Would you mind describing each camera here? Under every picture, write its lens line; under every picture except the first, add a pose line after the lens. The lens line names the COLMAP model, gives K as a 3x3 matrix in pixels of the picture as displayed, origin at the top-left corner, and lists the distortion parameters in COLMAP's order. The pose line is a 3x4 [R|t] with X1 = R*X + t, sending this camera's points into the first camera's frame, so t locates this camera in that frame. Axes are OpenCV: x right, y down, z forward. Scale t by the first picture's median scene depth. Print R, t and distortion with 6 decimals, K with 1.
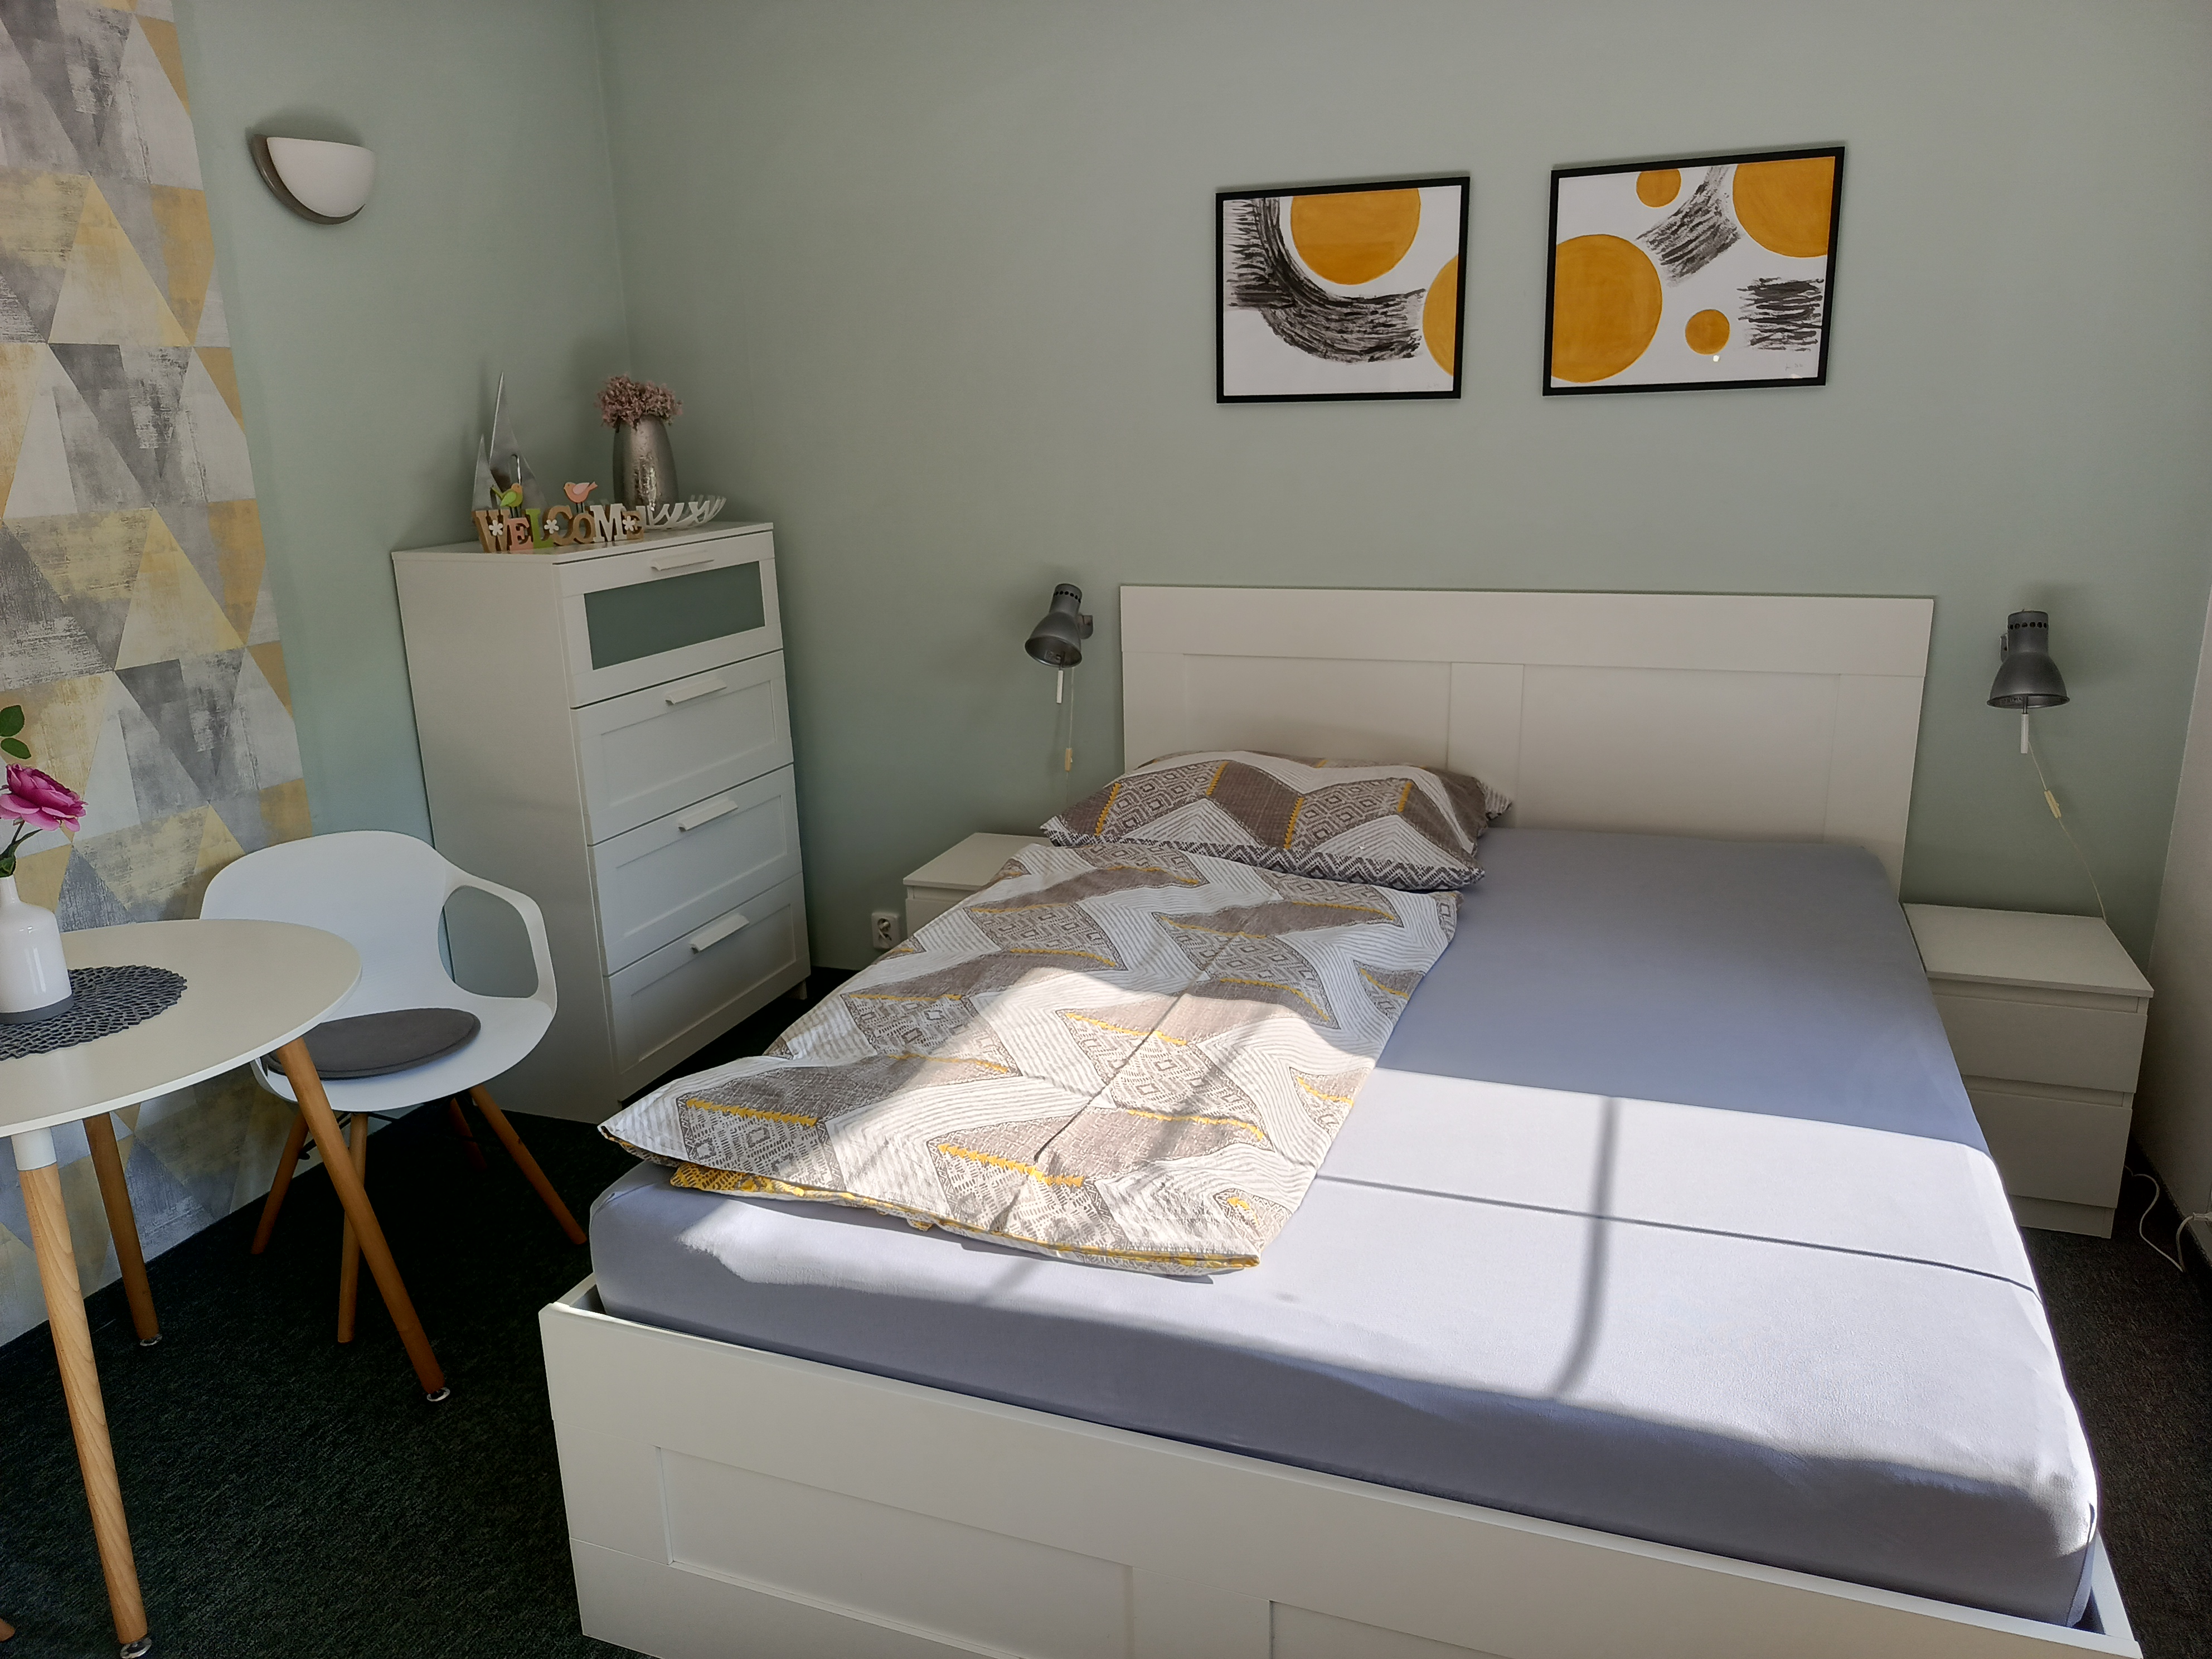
lens RADIAL K [[1556.0, 0, 1108.2], [0, 1556.0, 839.6], [0, 0, 1]] dist [-0.014263, -0.007549]
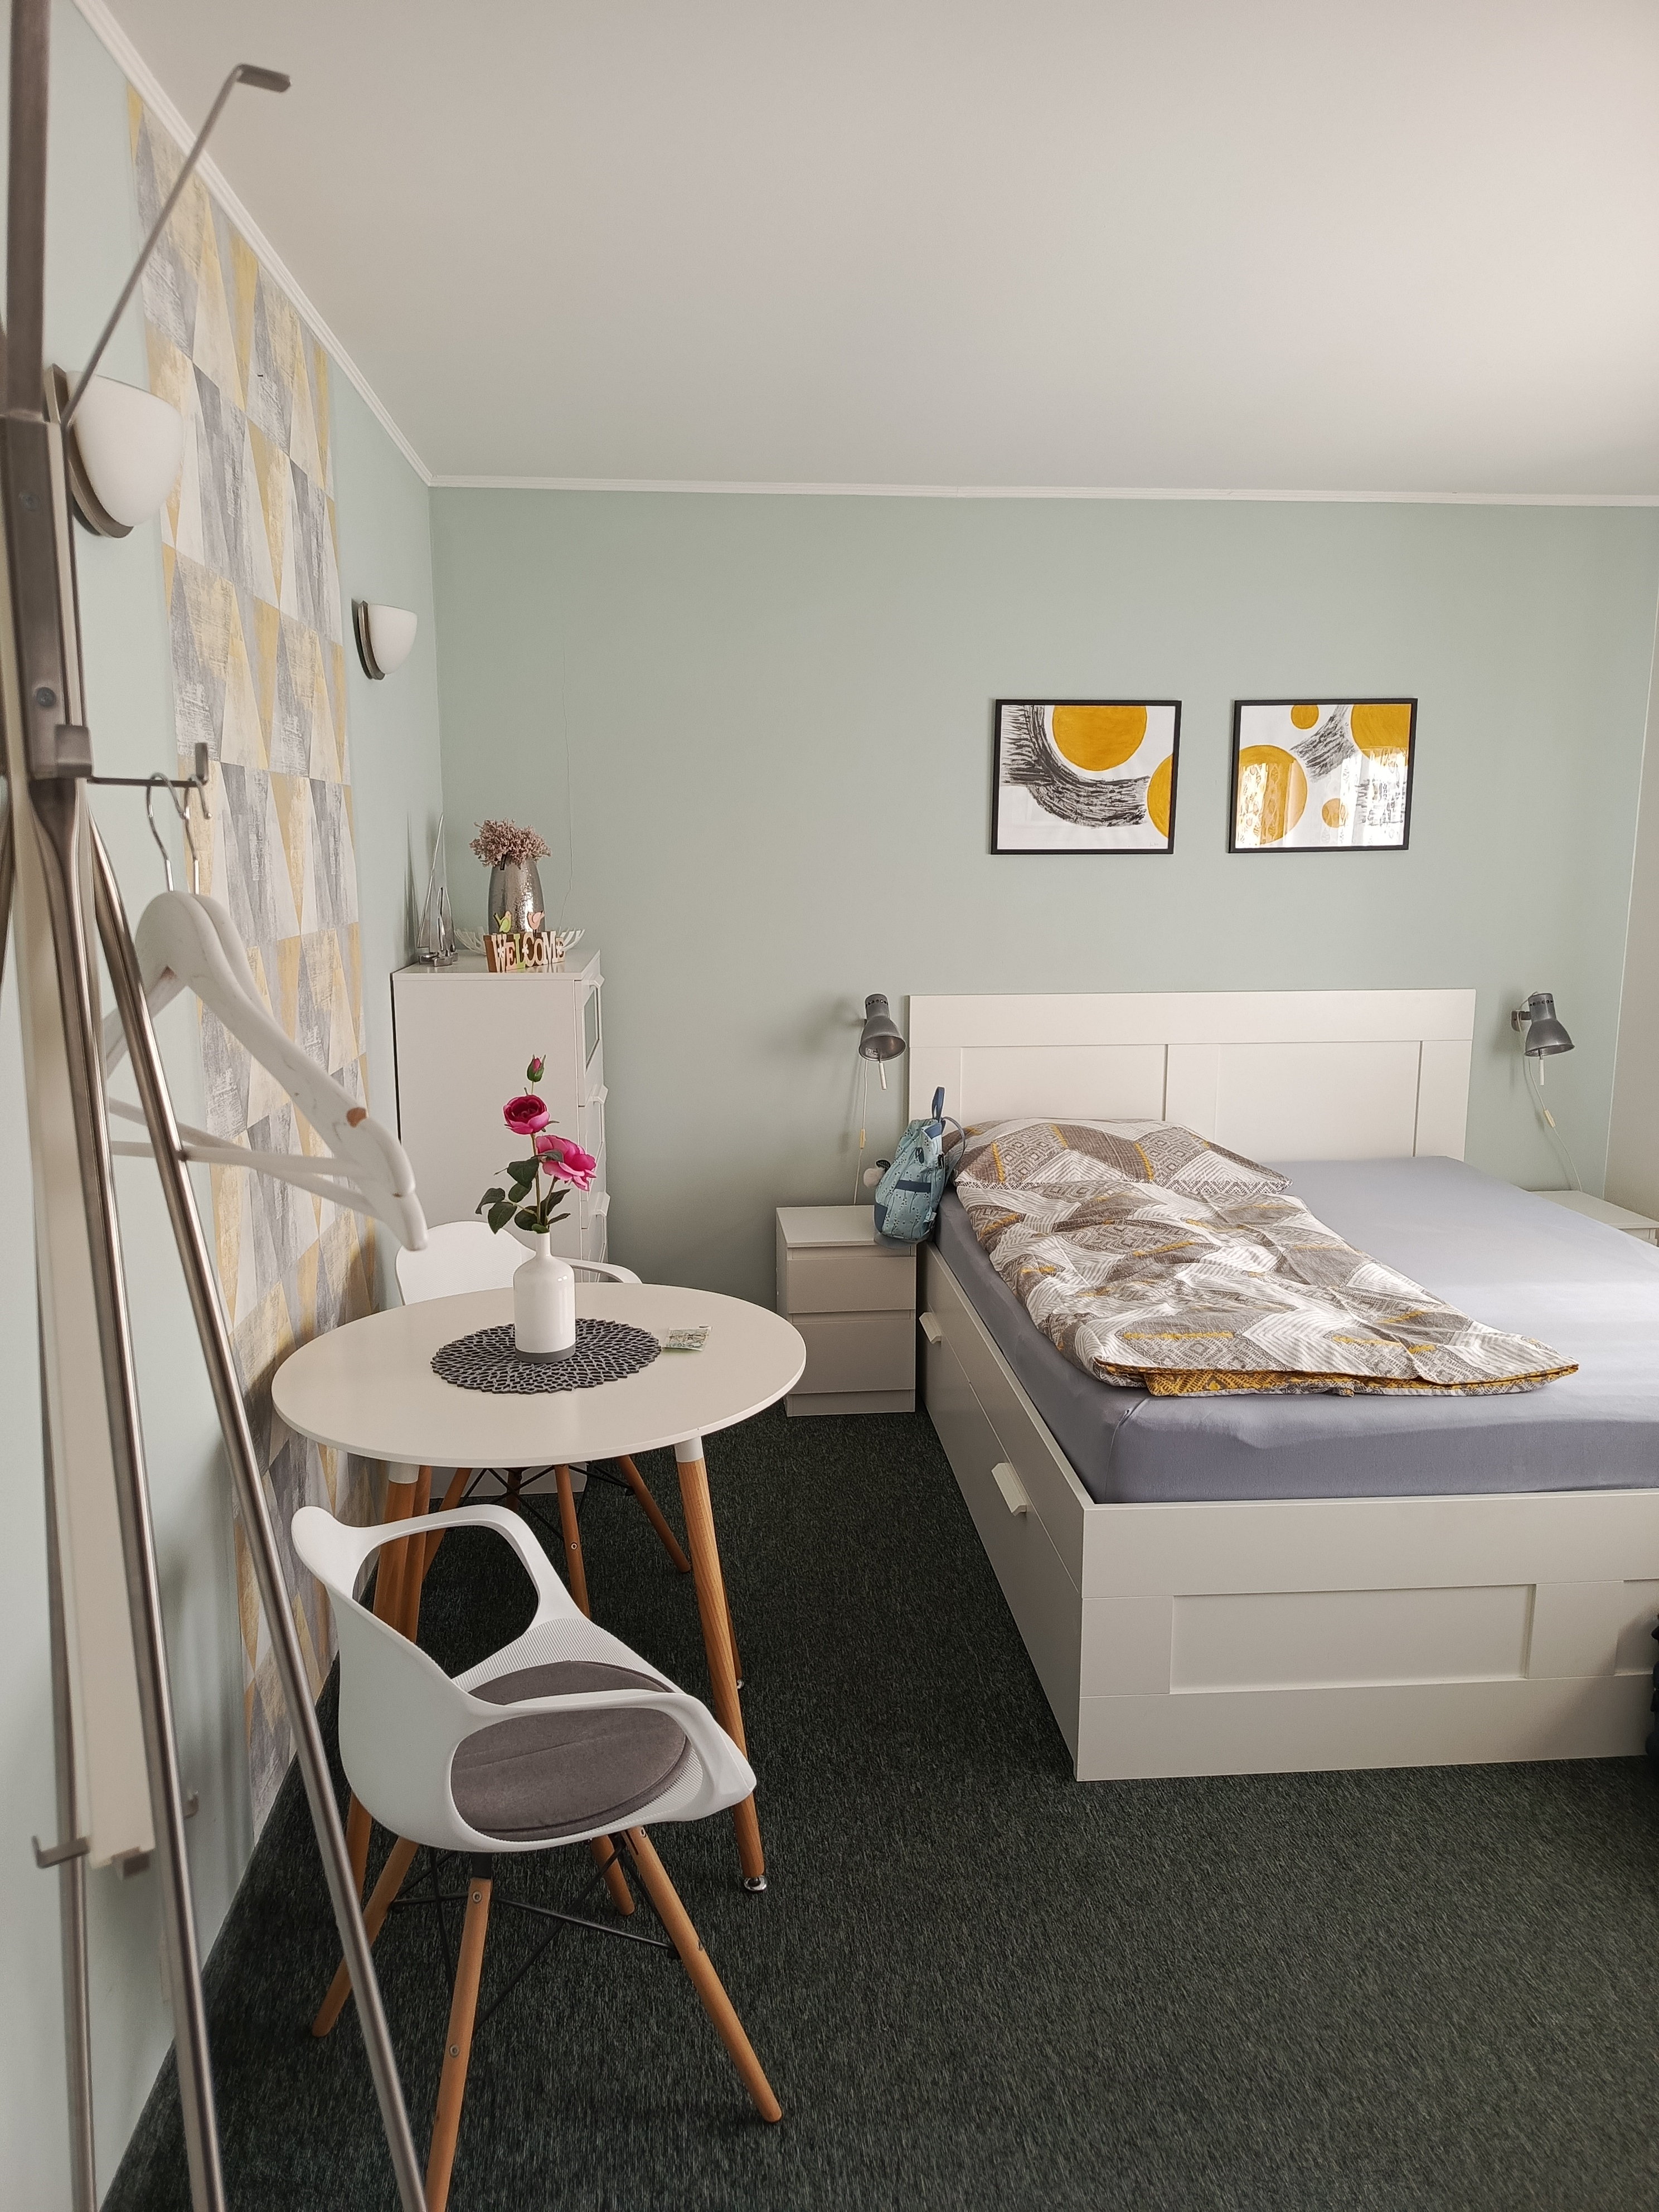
lens RADIAL K [[1556.0, 0, 822.6], [0, 1556.0, 1101.4], [0, 0, 1]] dist [-0.014263, -0.007549]
pose [[0.905849, -0.048658, 0.420797, -0.644782], [0.099879, 0.989906, -0.100545, 0.040188], [-0.411657, 0.133108, 0.901566, -0.085734]]
